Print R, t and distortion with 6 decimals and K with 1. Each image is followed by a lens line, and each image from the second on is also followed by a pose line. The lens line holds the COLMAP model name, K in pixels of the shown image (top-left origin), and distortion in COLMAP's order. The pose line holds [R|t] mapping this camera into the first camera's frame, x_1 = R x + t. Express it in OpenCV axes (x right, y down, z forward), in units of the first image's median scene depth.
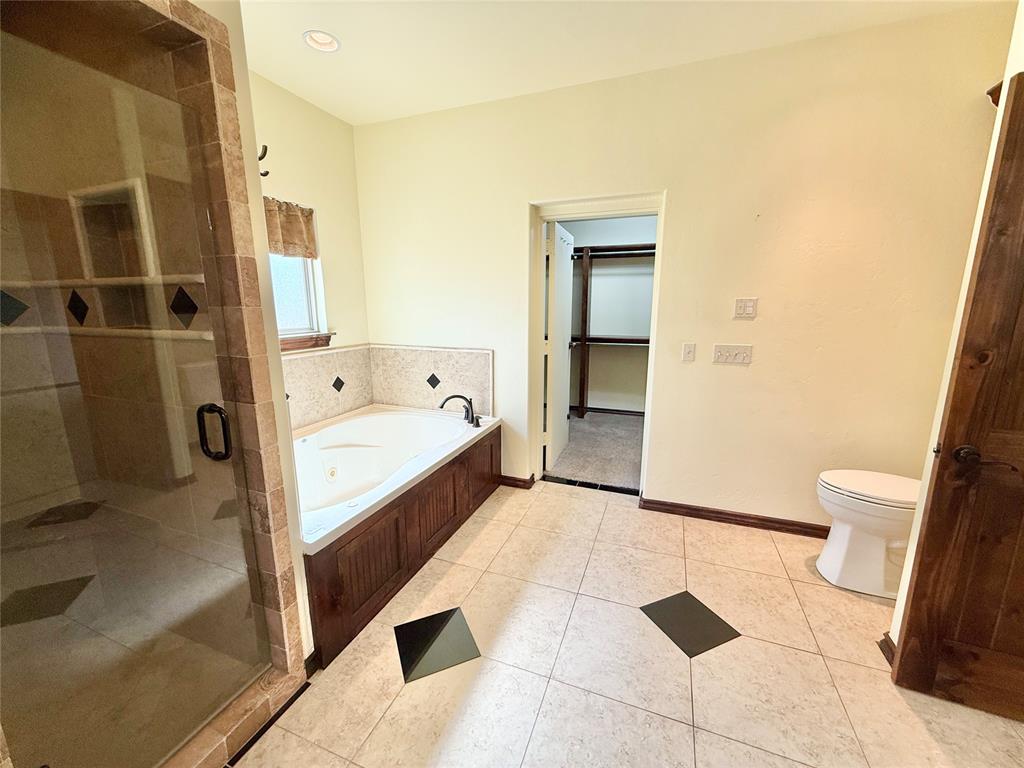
lens RADIAL K [[408.4, 0, 510.3], [0, 408.4, 384.8], [0, 0, 1]] dist [-0.000333, -0.000082]
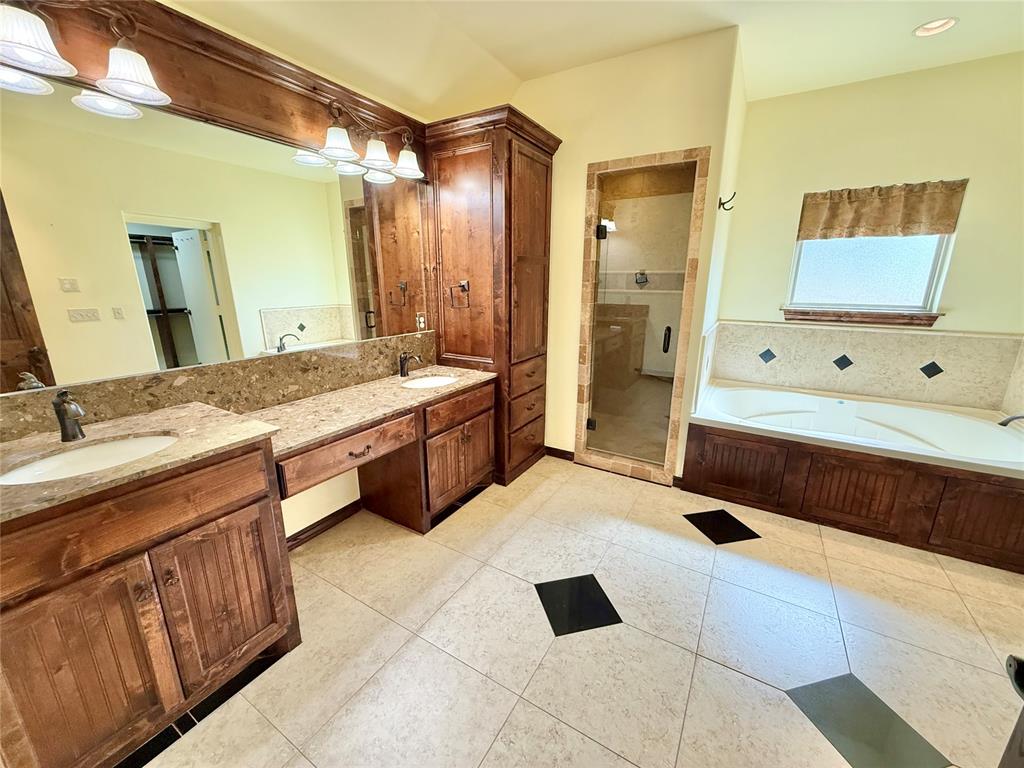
lens RADIAL K [[408.4, 0, 510.3], [0, 408.4, 384.8], [0, 0, 1]] dist [-0.000333, -0.000082]
pose [[-0.176179, 0.249647, -0.952175, 0.730794], [-0.194520, 0.939401, 0.282290, -0.051482], [0.964947, 0.234950, -0.116941, 0.223749]]
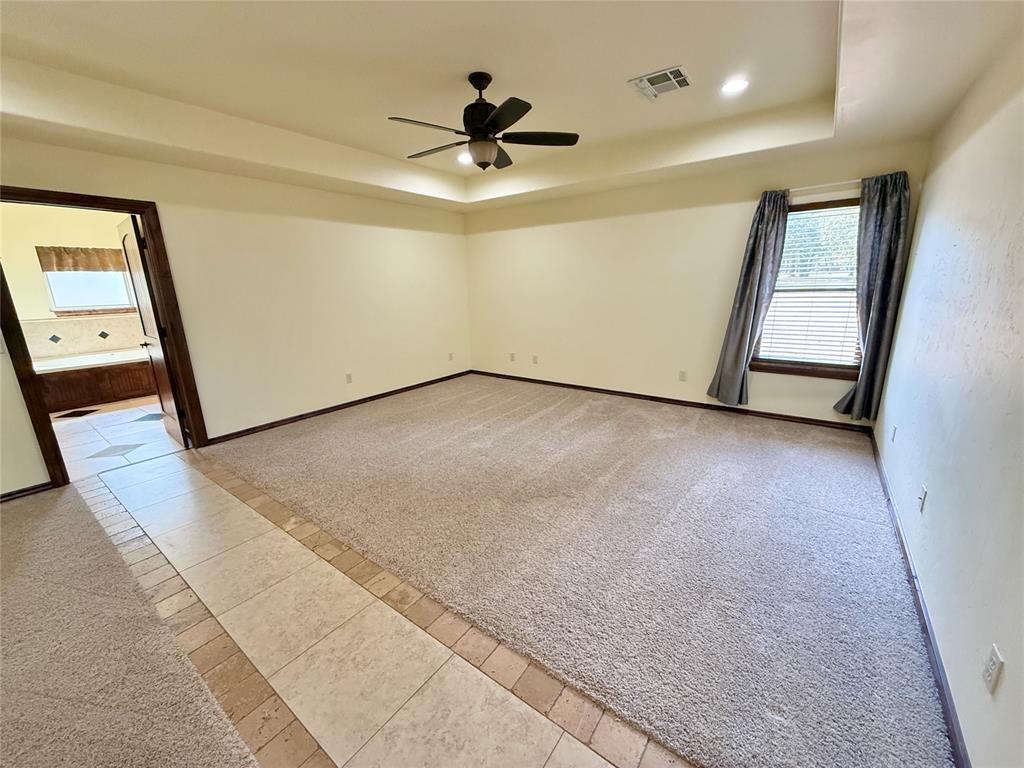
lens RADIAL K [[408.4, 0, 510.3], [0, 408.4, 384.8], [0, 0, 1]] dist [-0.000333, -0.000082]
pose [[0.963021, 0.045690, -0.265523, 2.261440], [-0.032491, 0.998018, 0.053896, 0.115926], [0.267459, -0.043276, 0.962597, -0.620124]]
